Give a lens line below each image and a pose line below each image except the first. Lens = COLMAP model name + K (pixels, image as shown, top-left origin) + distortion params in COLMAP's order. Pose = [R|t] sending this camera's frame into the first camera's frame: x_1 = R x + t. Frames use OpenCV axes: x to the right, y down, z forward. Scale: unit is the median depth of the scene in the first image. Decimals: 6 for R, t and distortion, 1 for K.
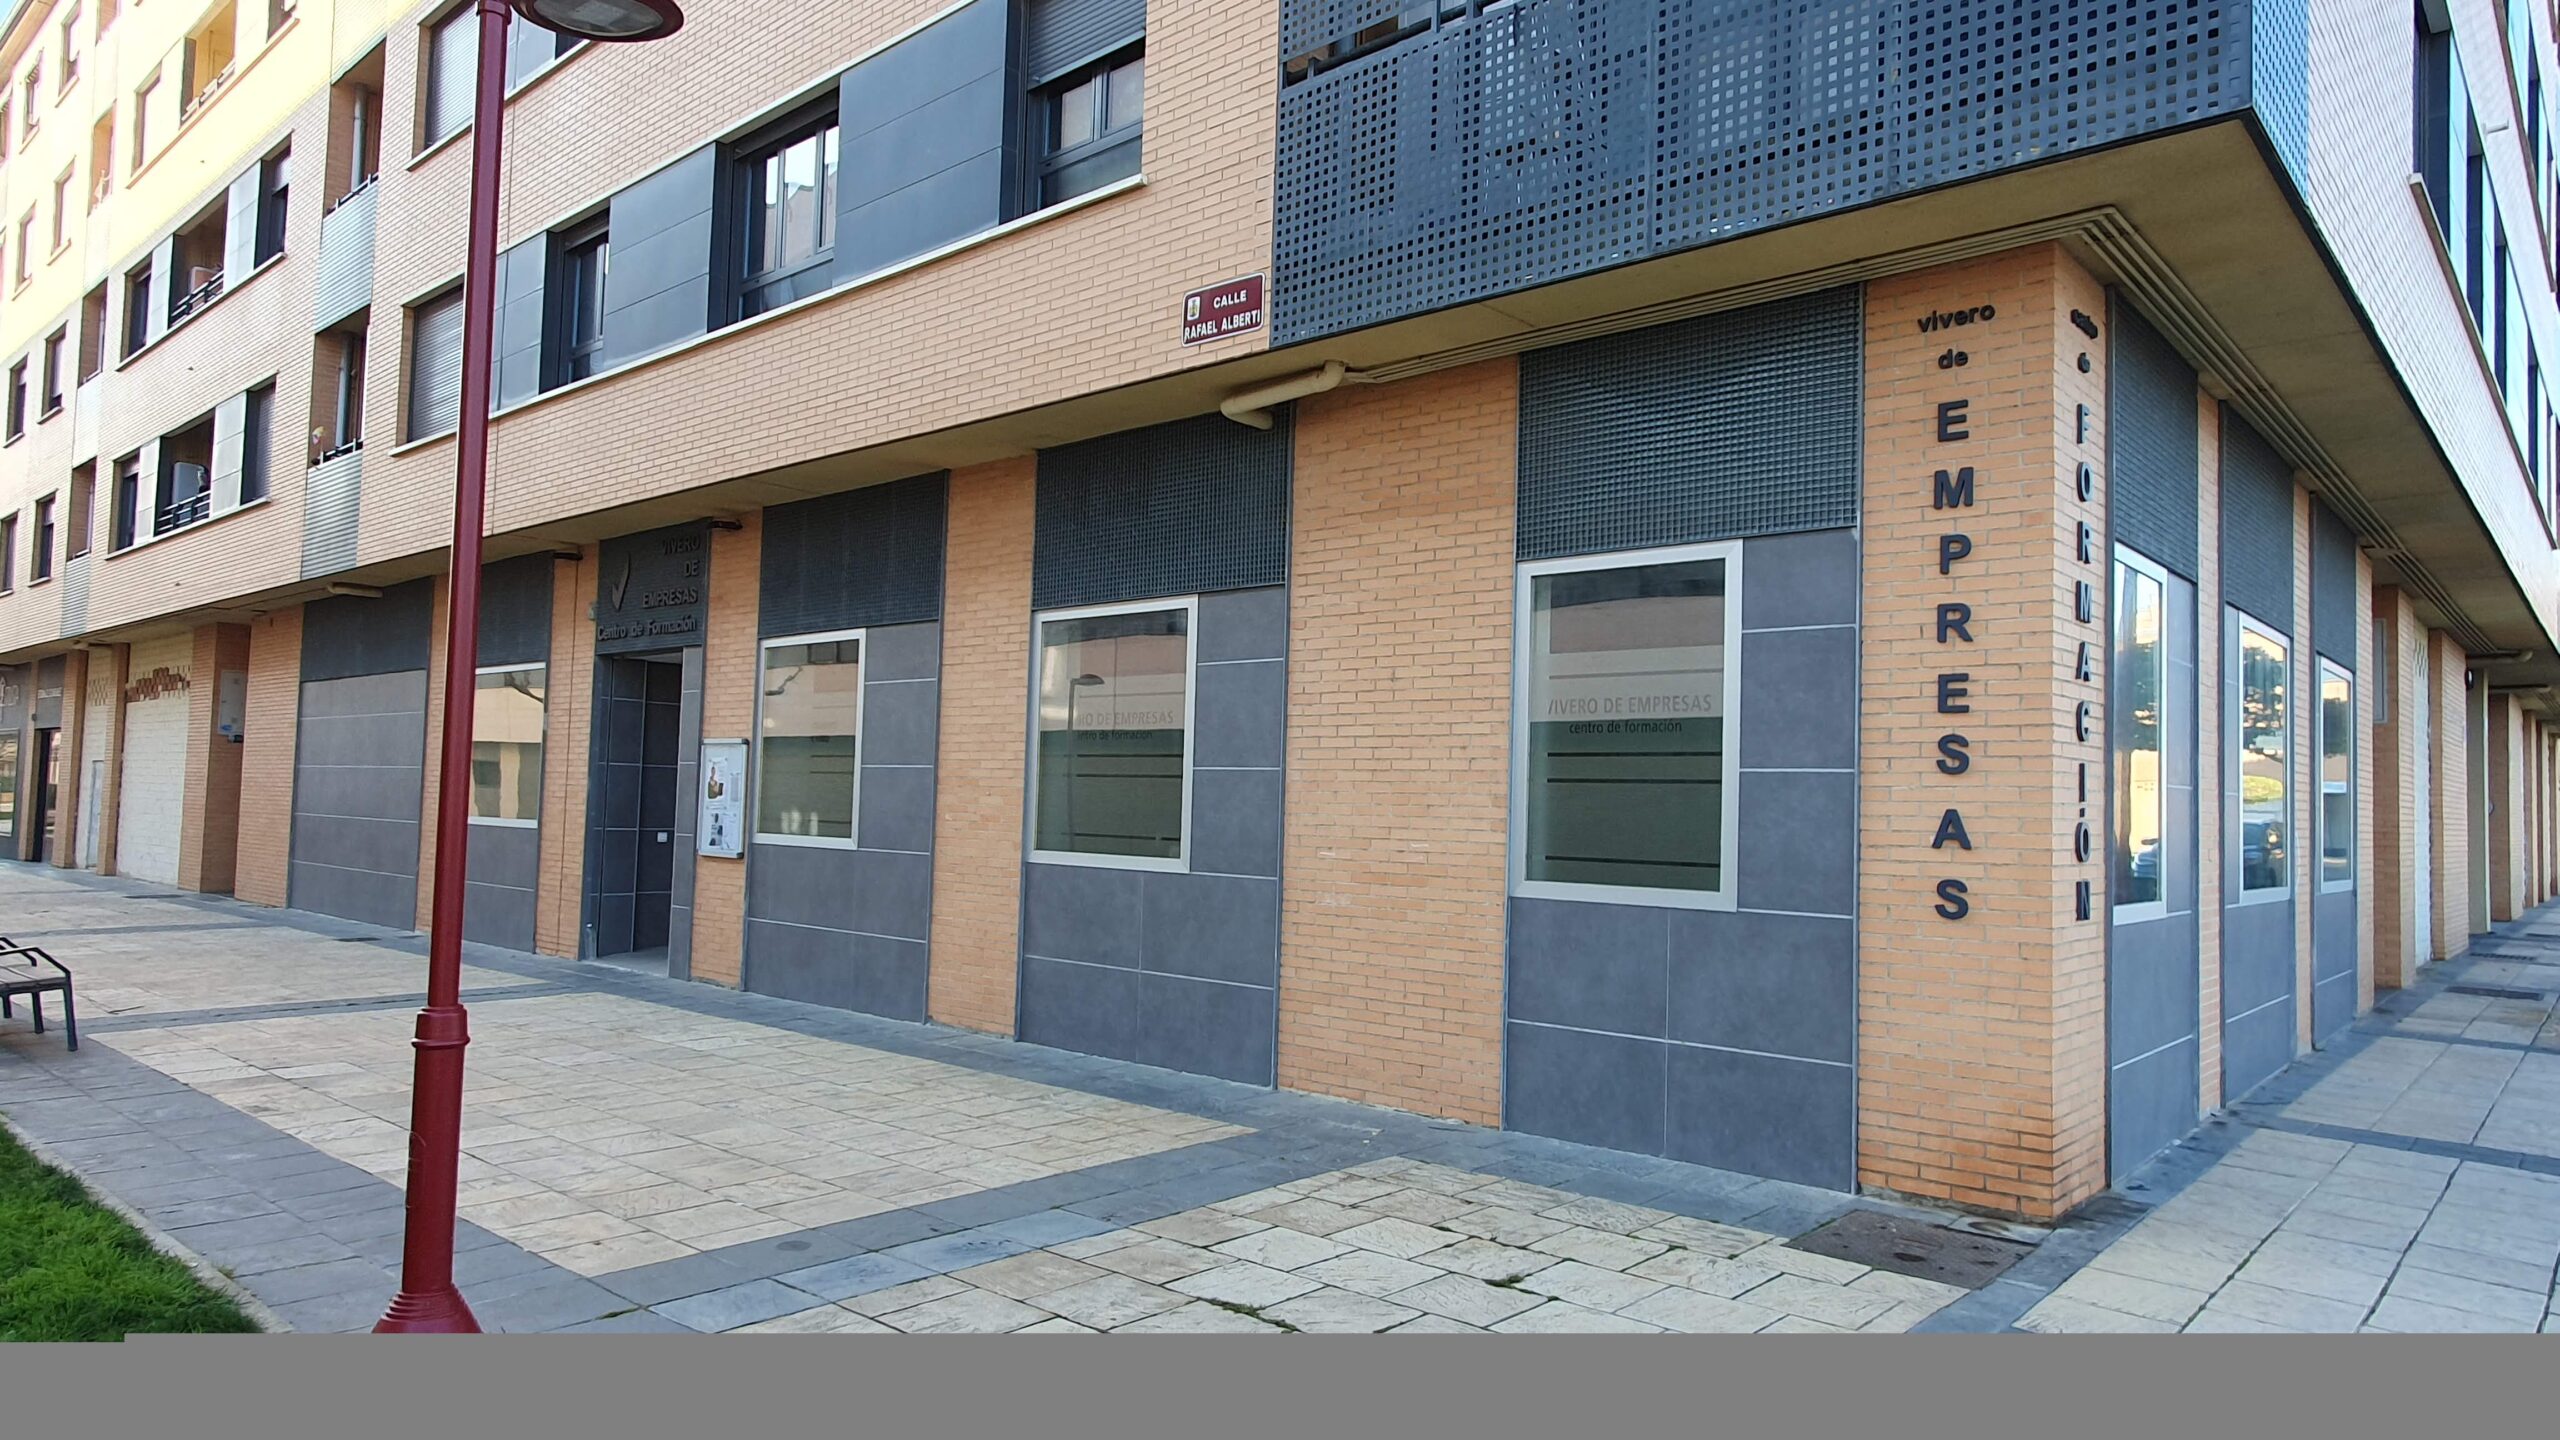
lens RADIAL K [[1788.7, 0, 1280.0], [0, 1788.7, 720.0], [0, 0, 1]] dist [0.013388, 0.002316]
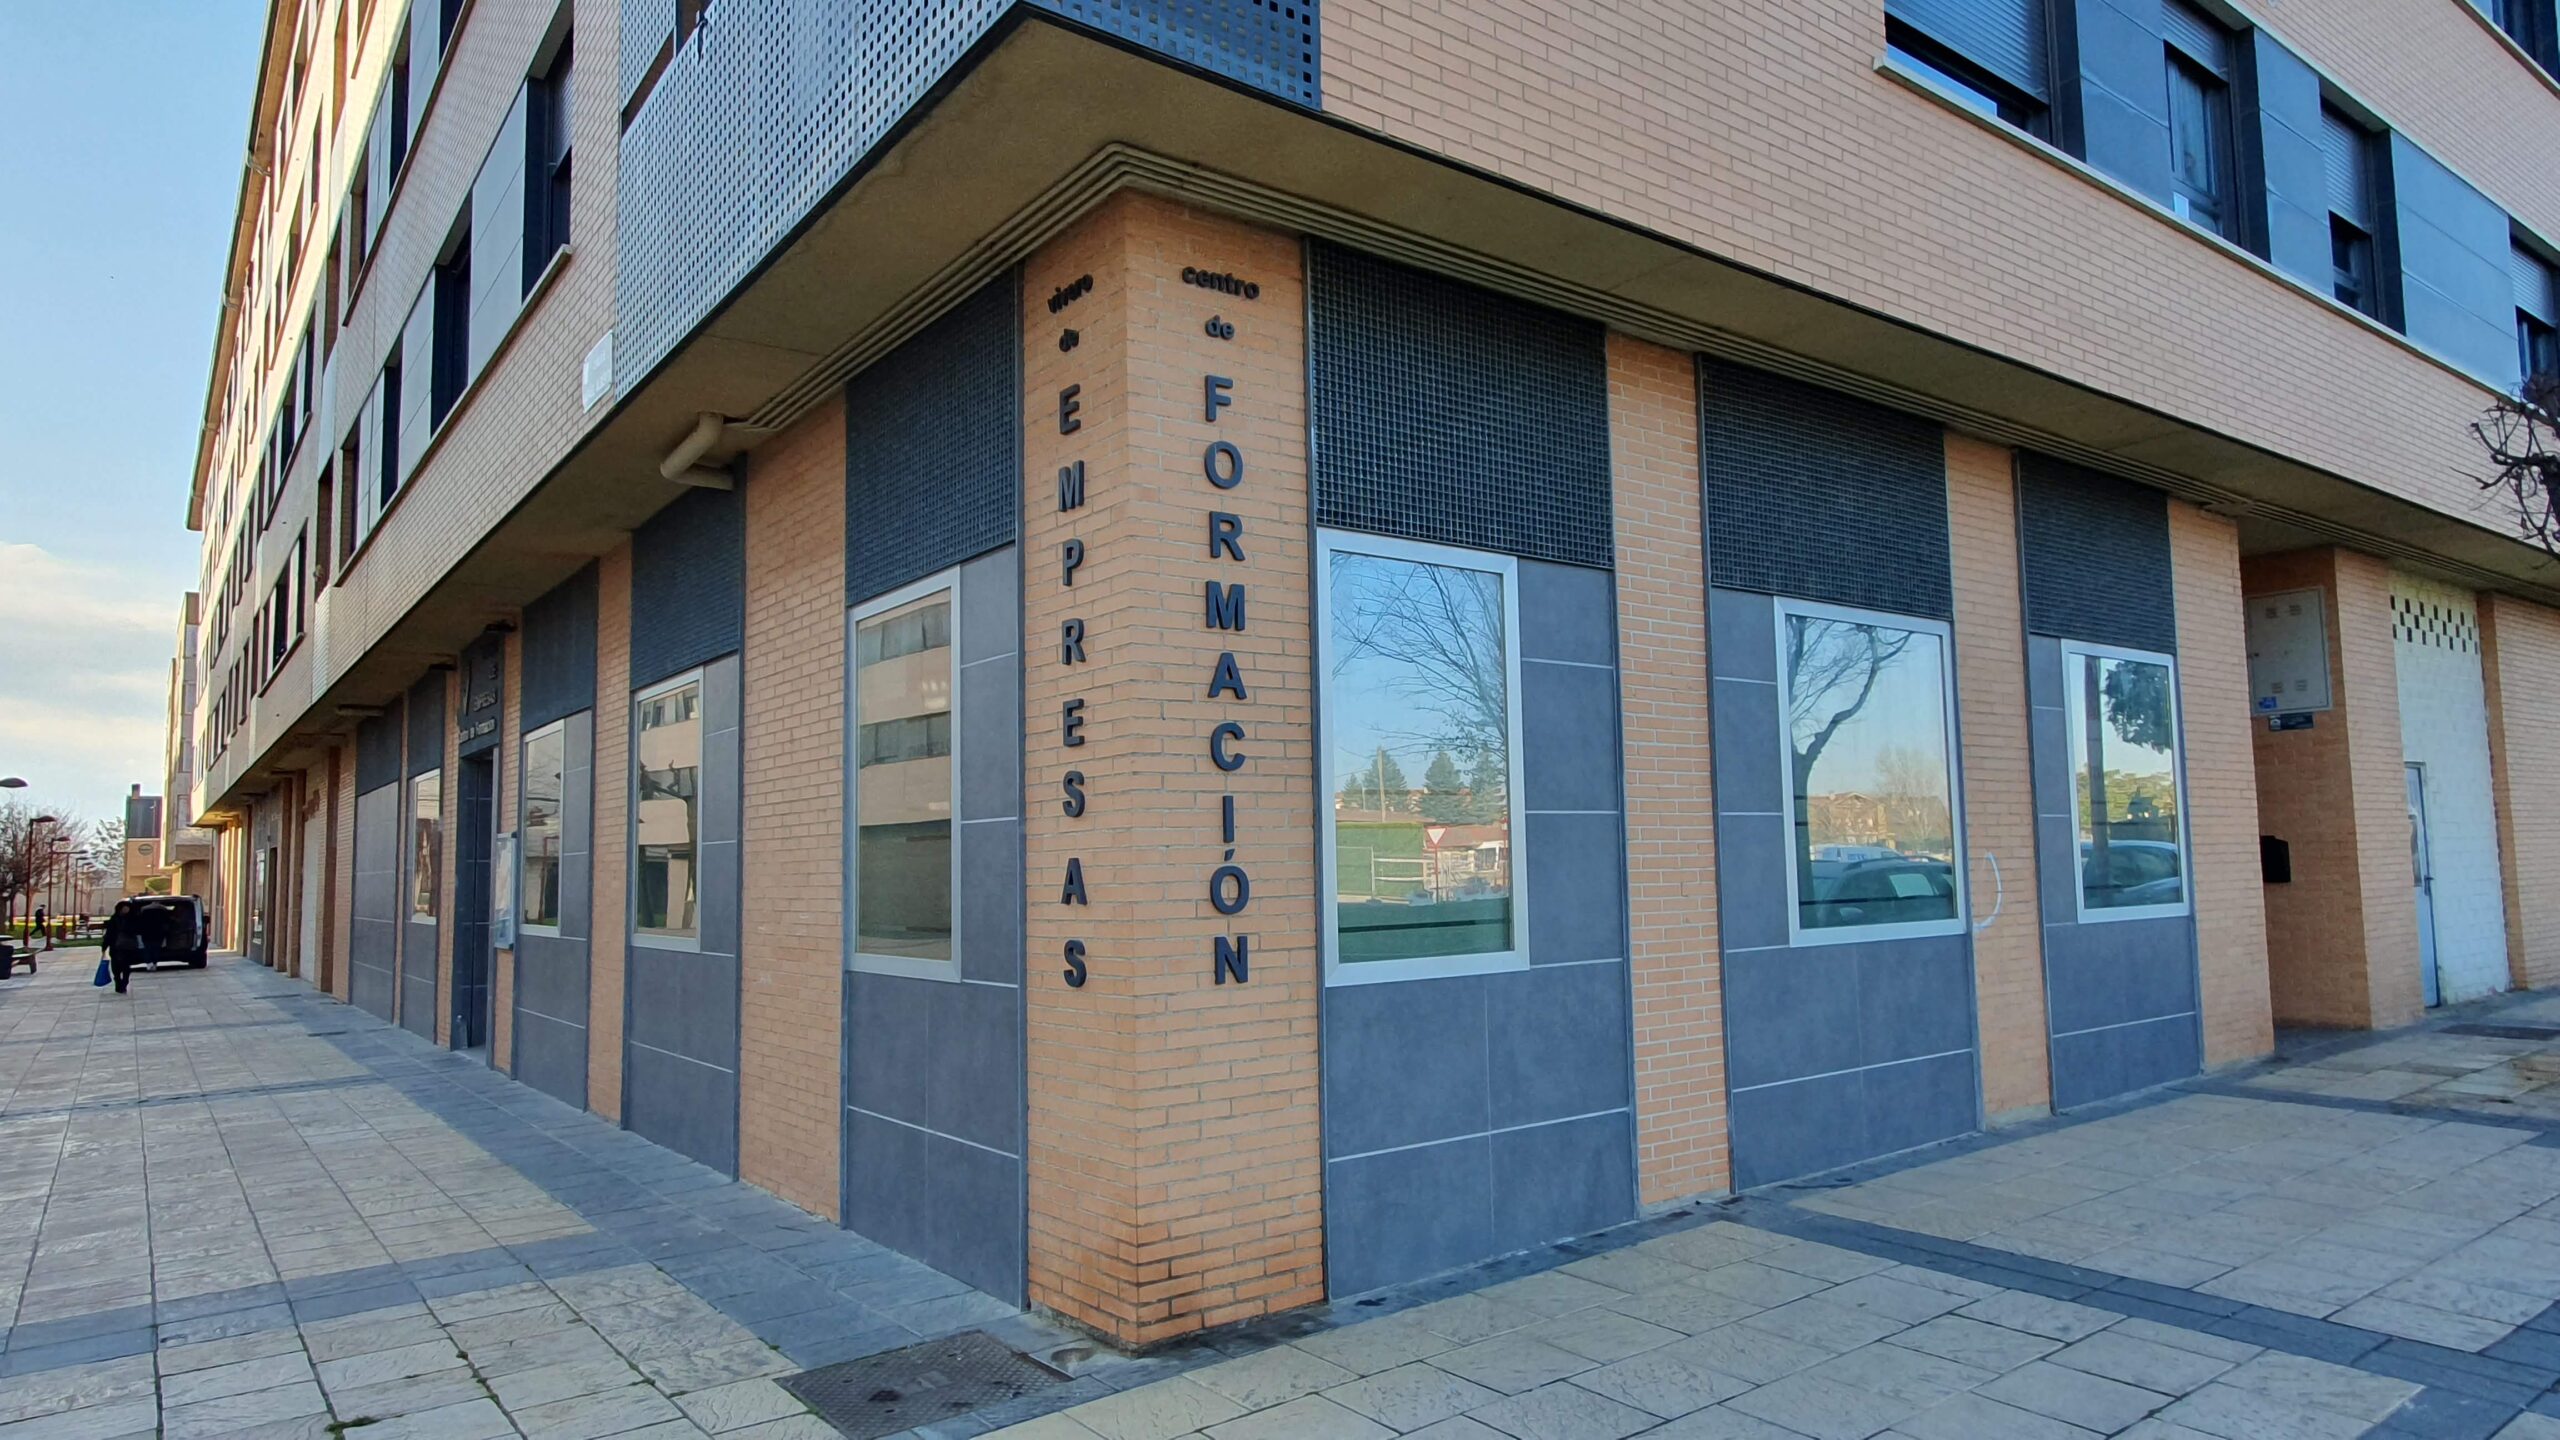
lens RADIAL K [[1742.1, 0, 1233.9], [0, 1742.1, 721.1], [0, 0, 1]] dist [0.000467, -0.000814]
pose [[0.977724, -0.064076, -0.199876, 0.596259], [0.056471, 0.997455, -0.043526, 0.023978], [0.202157, 0.031269, 0.978854, 0.190104]]
